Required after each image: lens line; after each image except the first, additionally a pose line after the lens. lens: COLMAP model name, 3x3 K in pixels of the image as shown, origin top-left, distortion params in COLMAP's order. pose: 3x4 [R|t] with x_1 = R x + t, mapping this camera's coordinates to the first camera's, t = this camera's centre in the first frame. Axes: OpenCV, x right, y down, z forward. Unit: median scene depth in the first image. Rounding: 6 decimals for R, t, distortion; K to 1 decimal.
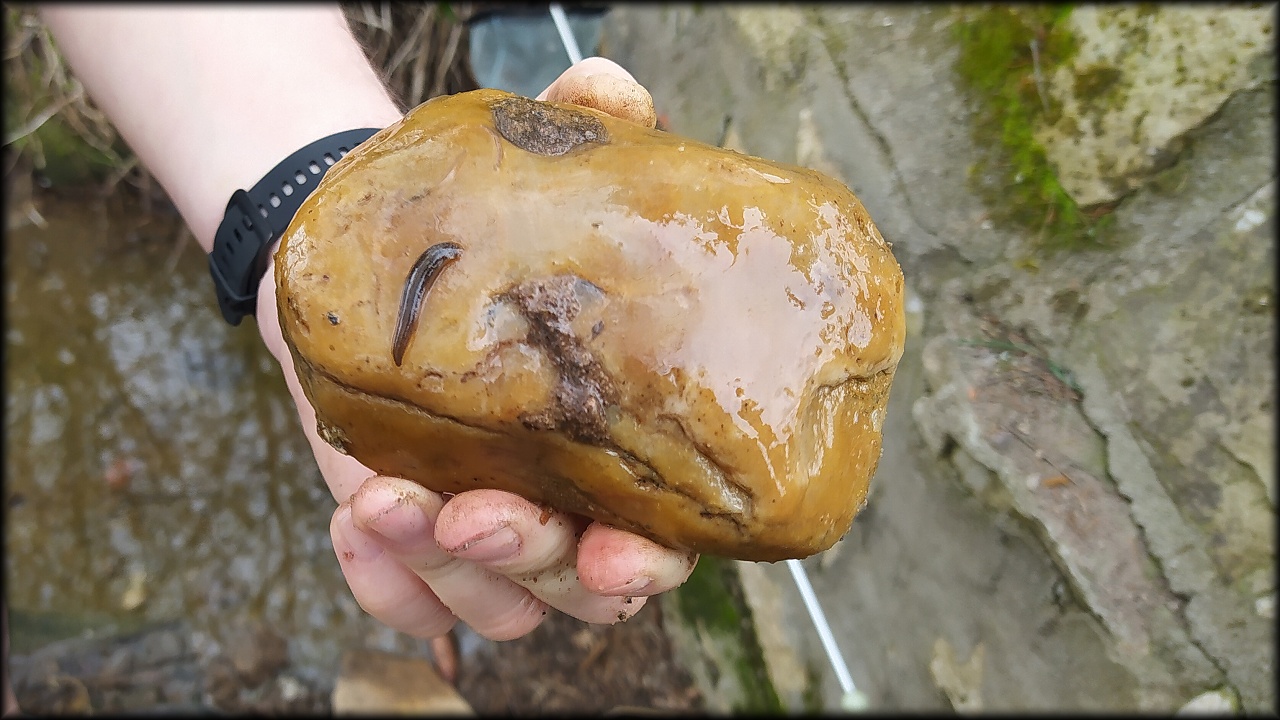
lens RADIAL K [[974.2, 0, 636.0], [0, 974.2, 355.8], [0, 0, 1]] dist [0.081149, -0.119816]
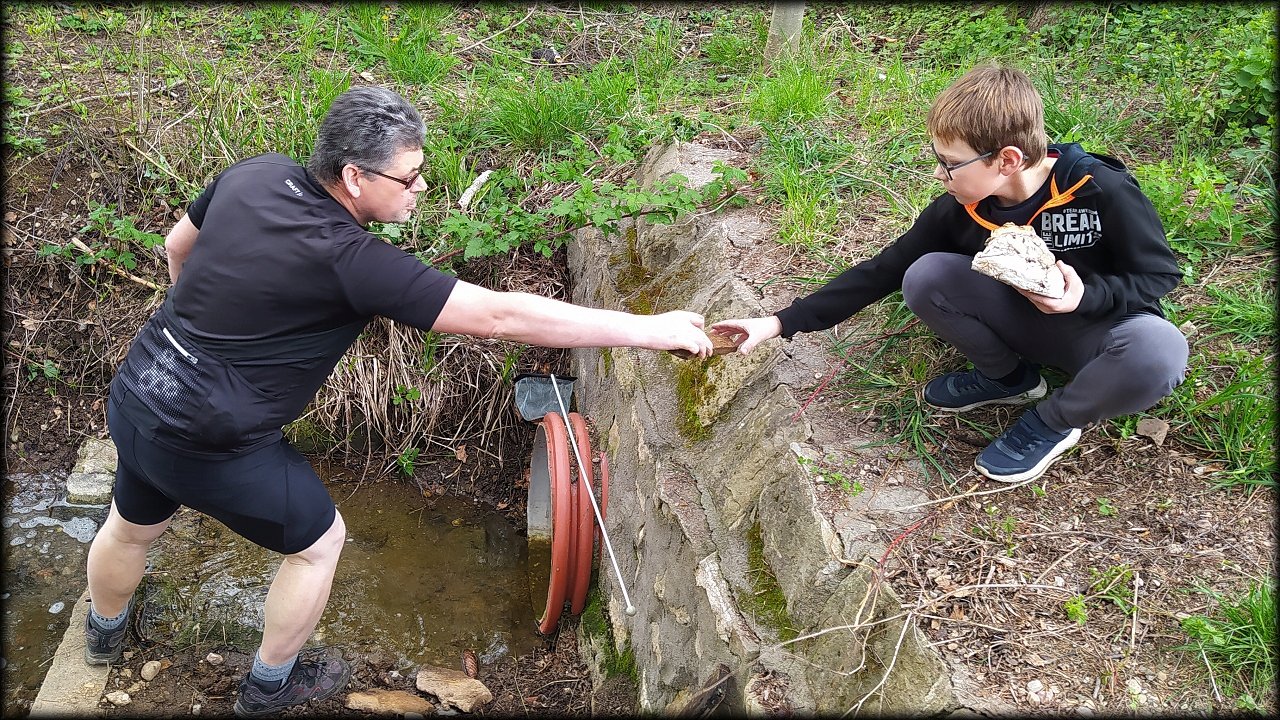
lens RADIAL K [[974.2, 0, 636.0], [0, 974.2, 355.8], [0, 0, 1]] dist [0.081149, -0.119816]
pose [[0.998185, 0.023861, -0.055290, 0.402800], [-0.044776, 0.908032, -0.416500, 0.912891], [0.040267, 0.418220, 0.907453, -1.835624]]
